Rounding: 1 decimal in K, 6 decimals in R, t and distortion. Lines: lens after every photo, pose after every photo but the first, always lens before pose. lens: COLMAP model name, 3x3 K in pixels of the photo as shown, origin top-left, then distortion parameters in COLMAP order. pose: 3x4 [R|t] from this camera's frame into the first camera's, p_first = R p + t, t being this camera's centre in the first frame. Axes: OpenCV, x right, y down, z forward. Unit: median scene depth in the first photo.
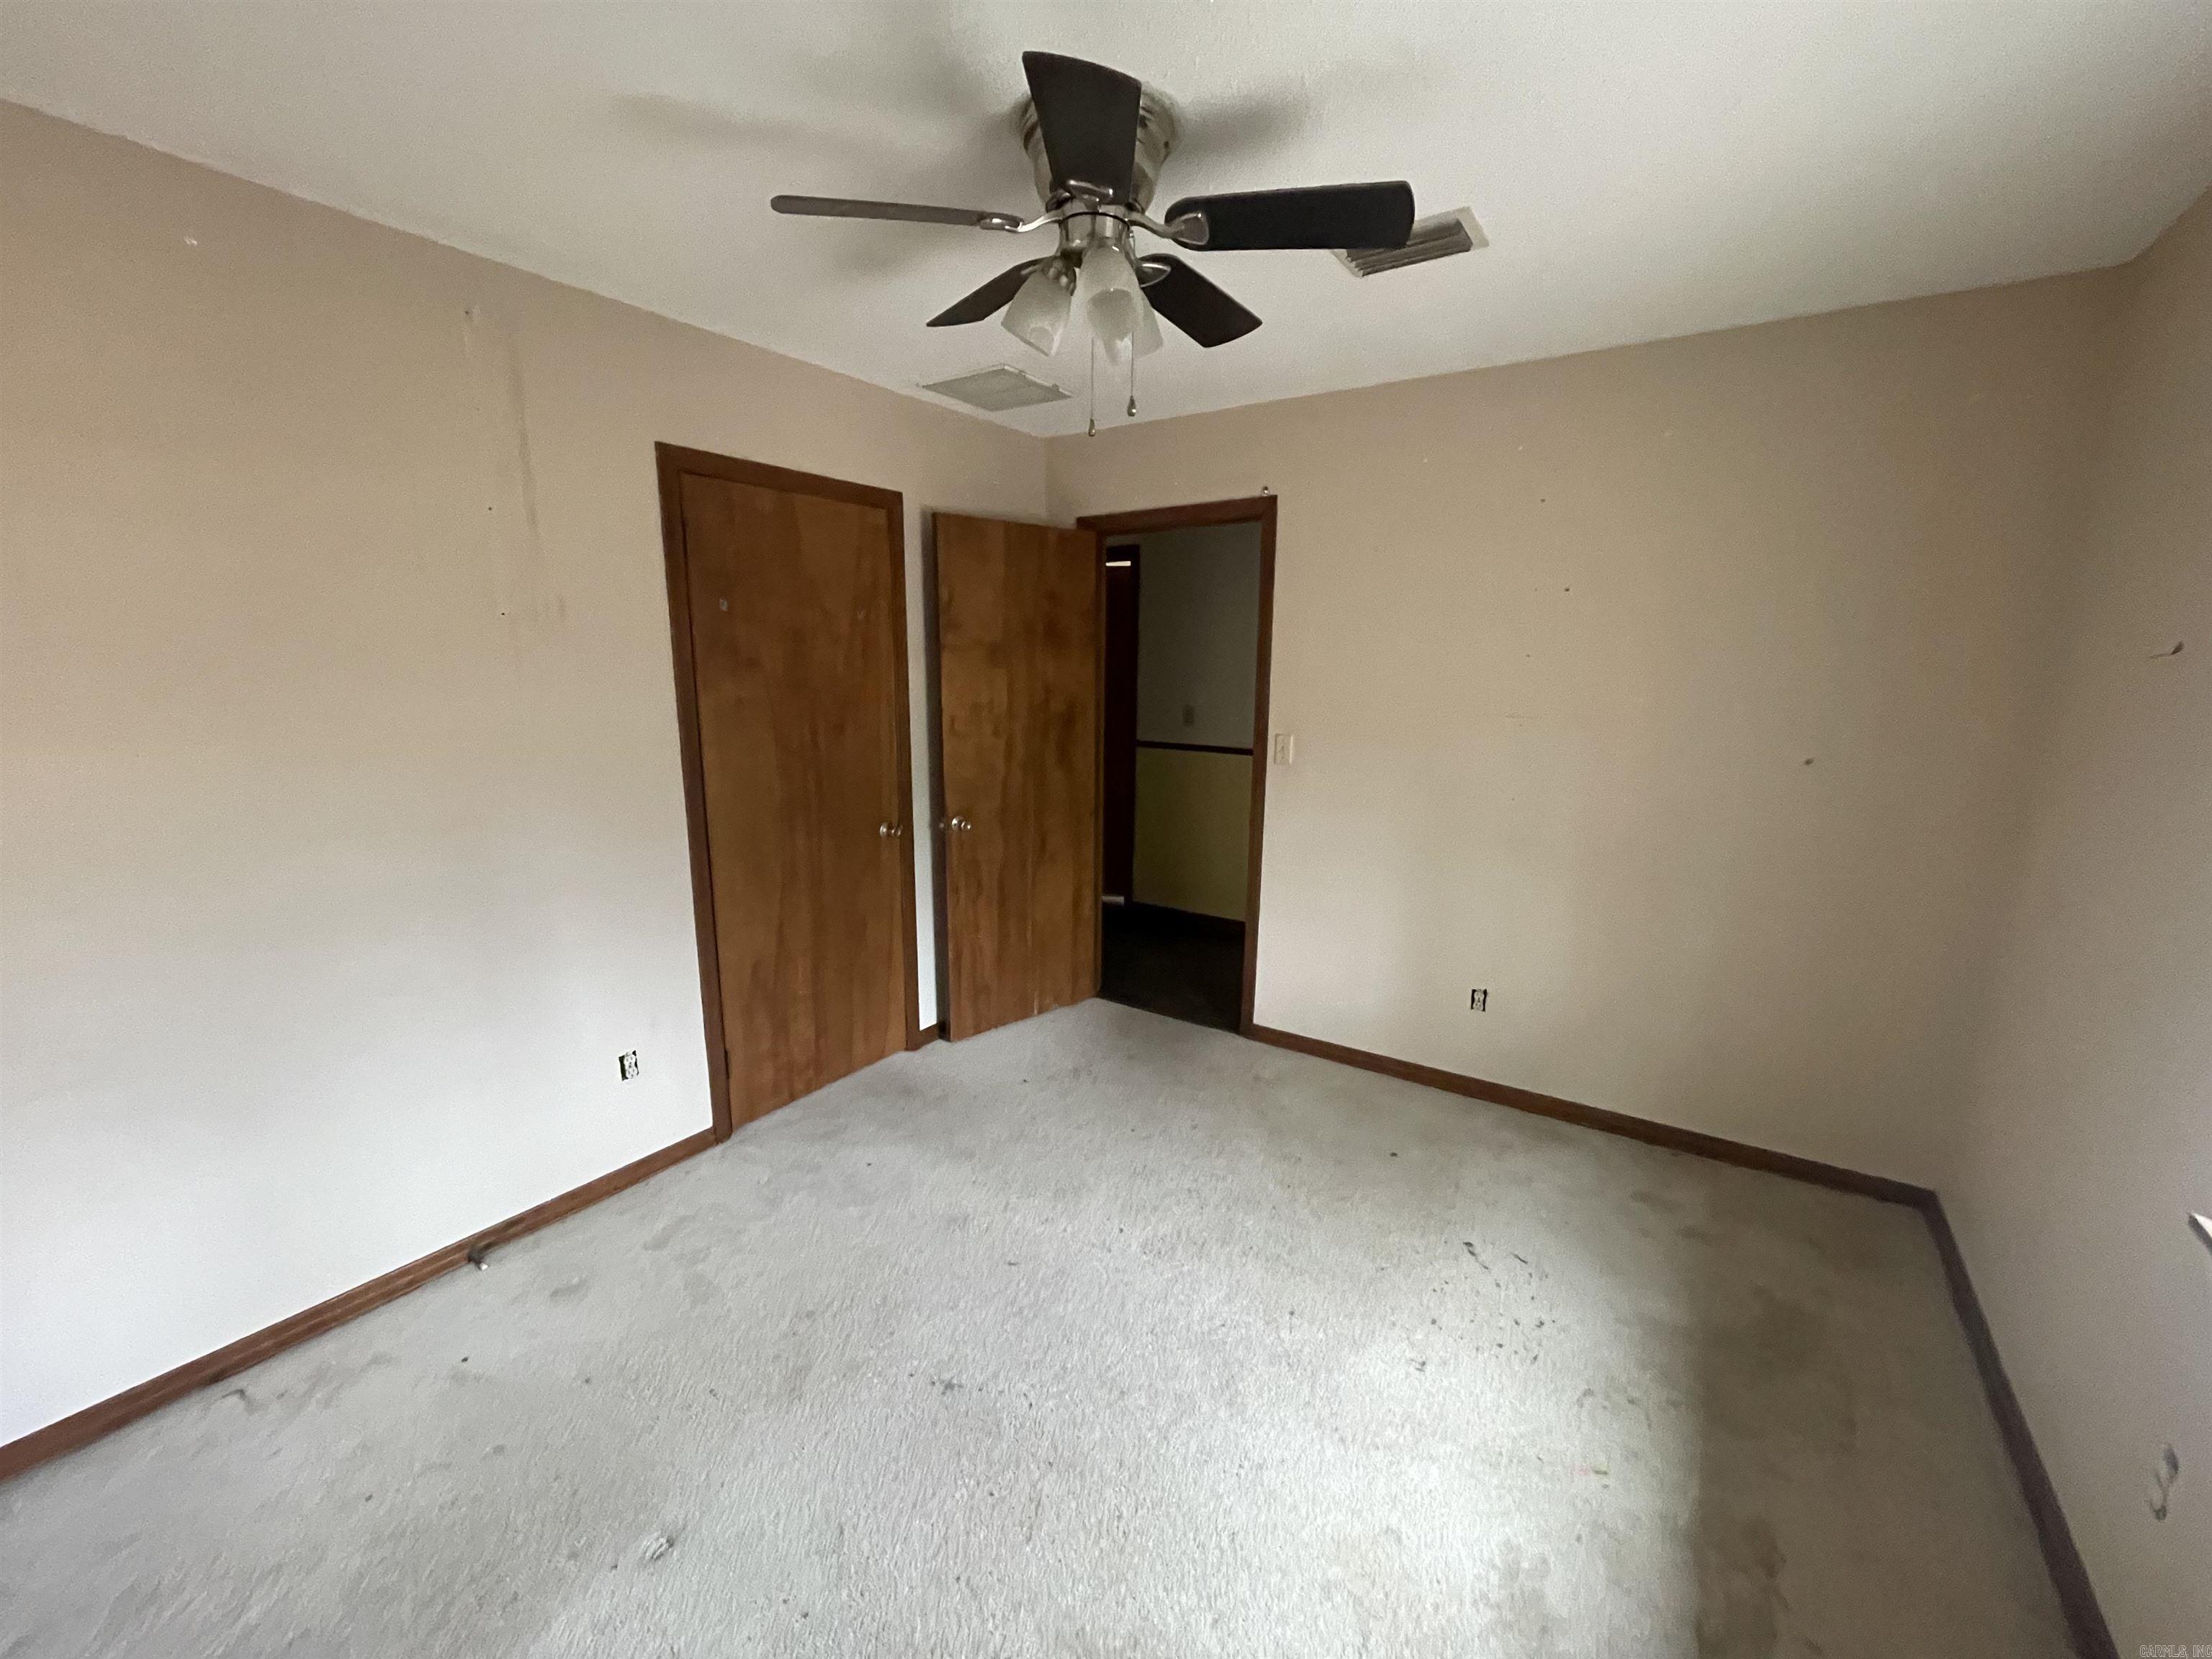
lens RADIAL K [[899.3, 0, 1106.0], [0, 899.3, 829.5], [0, 0, 1]] dist [-0.000451, 0.000056]
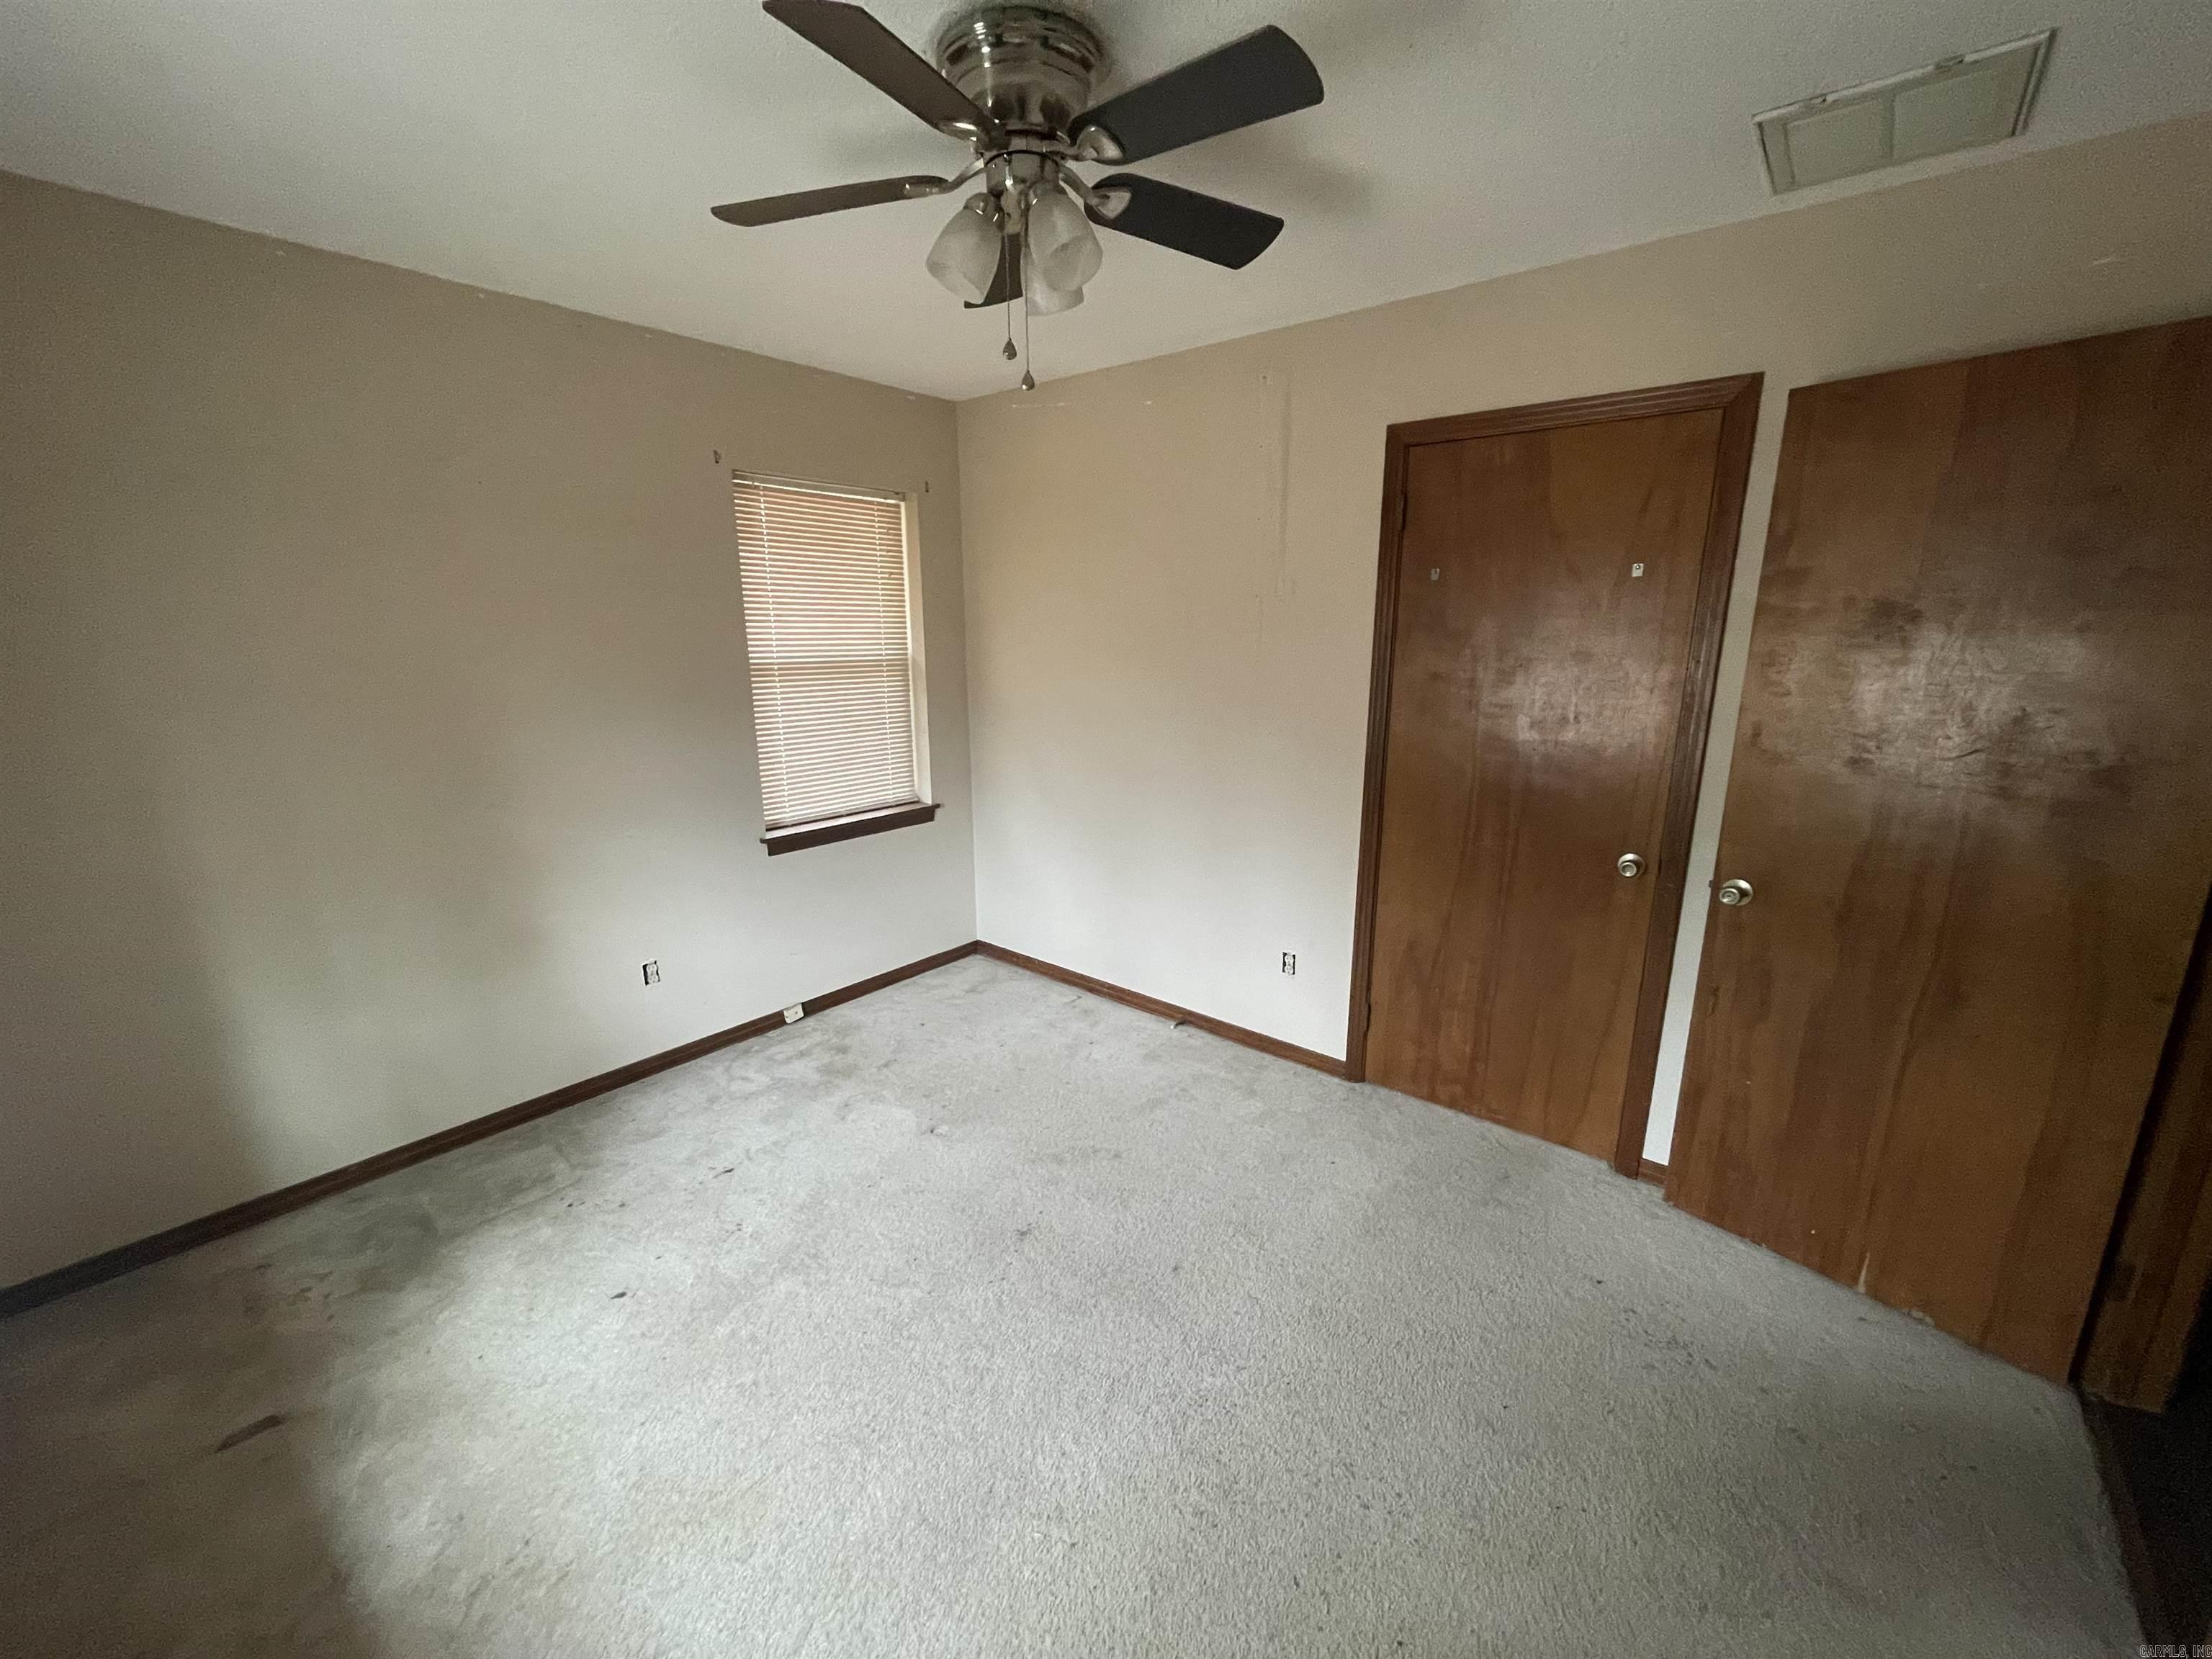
lens RADIAL K [[896.1, 0, 1104.2], [0, 896.1, 836.0], [0, 0, 1]] dist [-0.001059, 0.000223]
pose [[-0.102645, 0.227307, -0.968399, 0.540387], [-0.185817, 0.952022, 0.243158, -0.130303], [0.977208, 0.204904, -0.055483, 0.664195]]
